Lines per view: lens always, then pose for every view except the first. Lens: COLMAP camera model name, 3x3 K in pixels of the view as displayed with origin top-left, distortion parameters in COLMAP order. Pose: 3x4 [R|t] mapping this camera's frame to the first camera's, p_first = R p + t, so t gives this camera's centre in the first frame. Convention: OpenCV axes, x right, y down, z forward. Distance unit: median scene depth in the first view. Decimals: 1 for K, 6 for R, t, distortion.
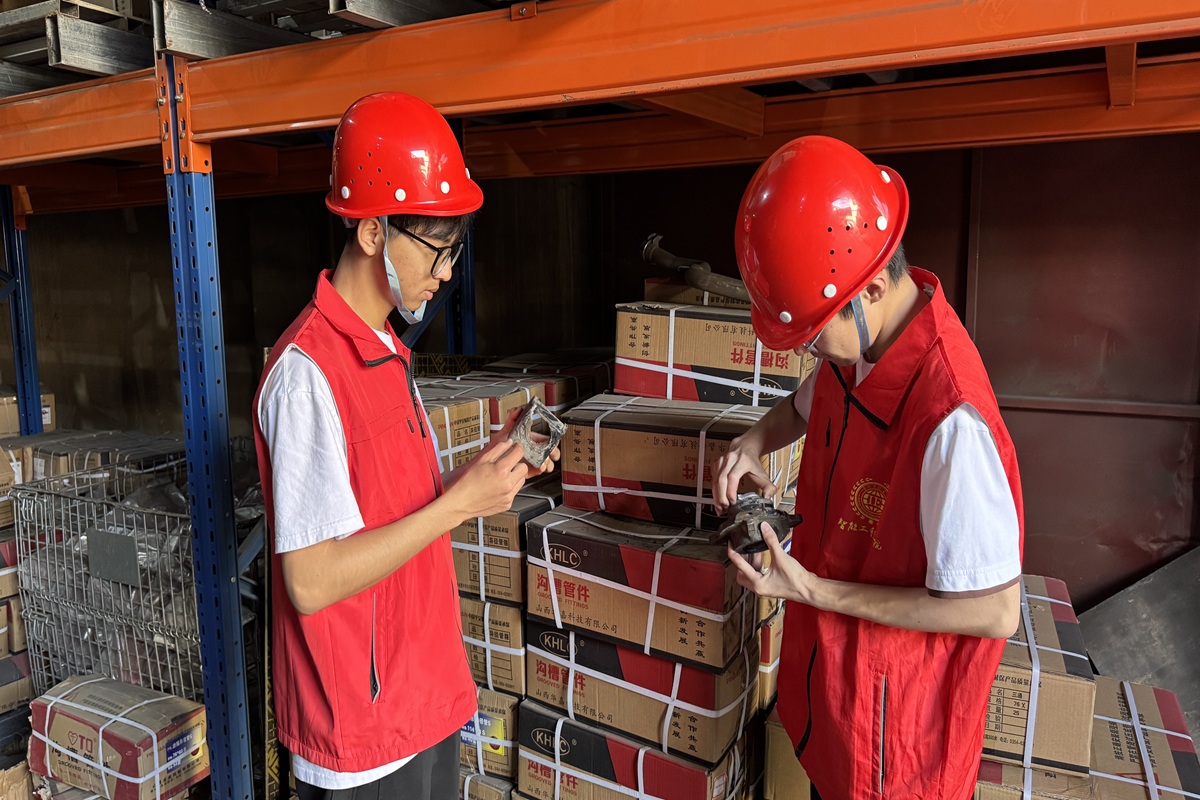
lens RADIAL K [[841.2, 0, 607.6], [0, 841.2, 377.5], [0, 0, 1]] dist [0.017839, -0.029625]
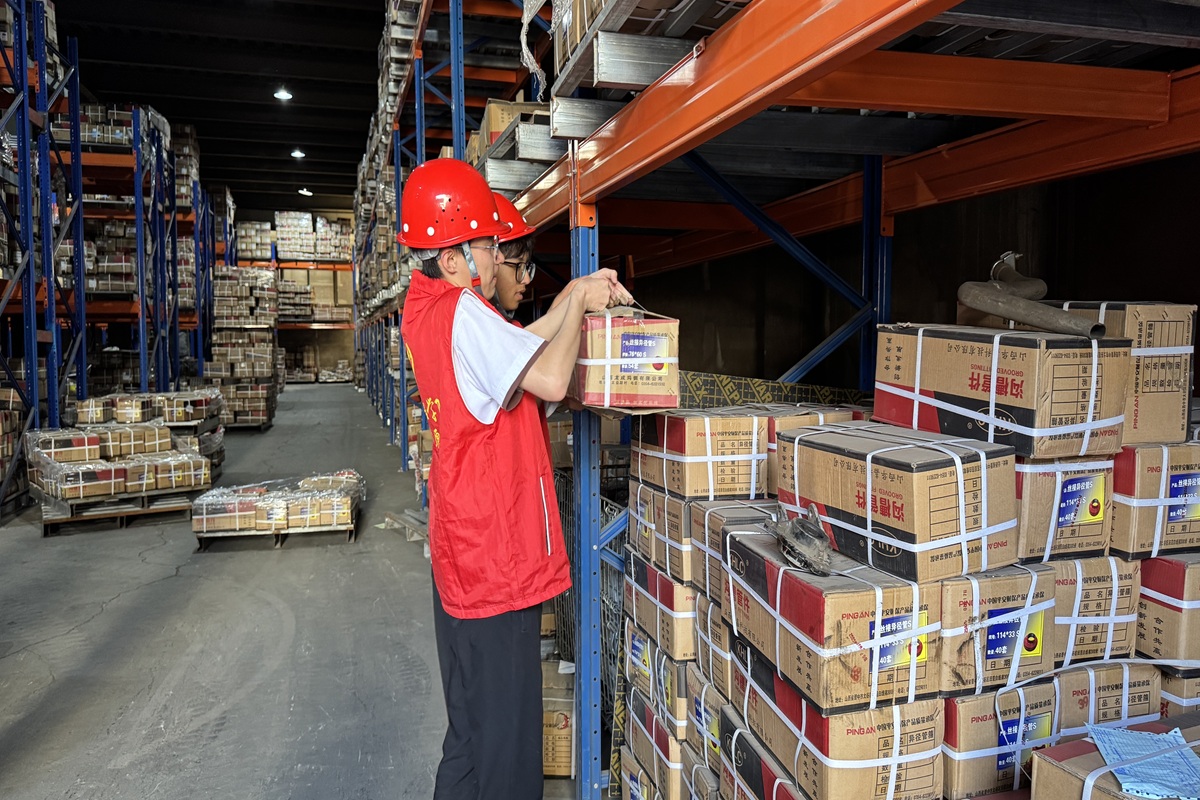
lens RADIAL K [[841.2, 0, 600.3], [0, 841.2, 399.4], [0, 0, 1]] dist [0.017839, -0.029625]
pose [[0.685712, 0.058886, -0.725487, 0.506603], [-0.099426, 0.994957, -0.013216, 0.040510], [0.721050, 0.081195, 0.688109, 0.148084]]
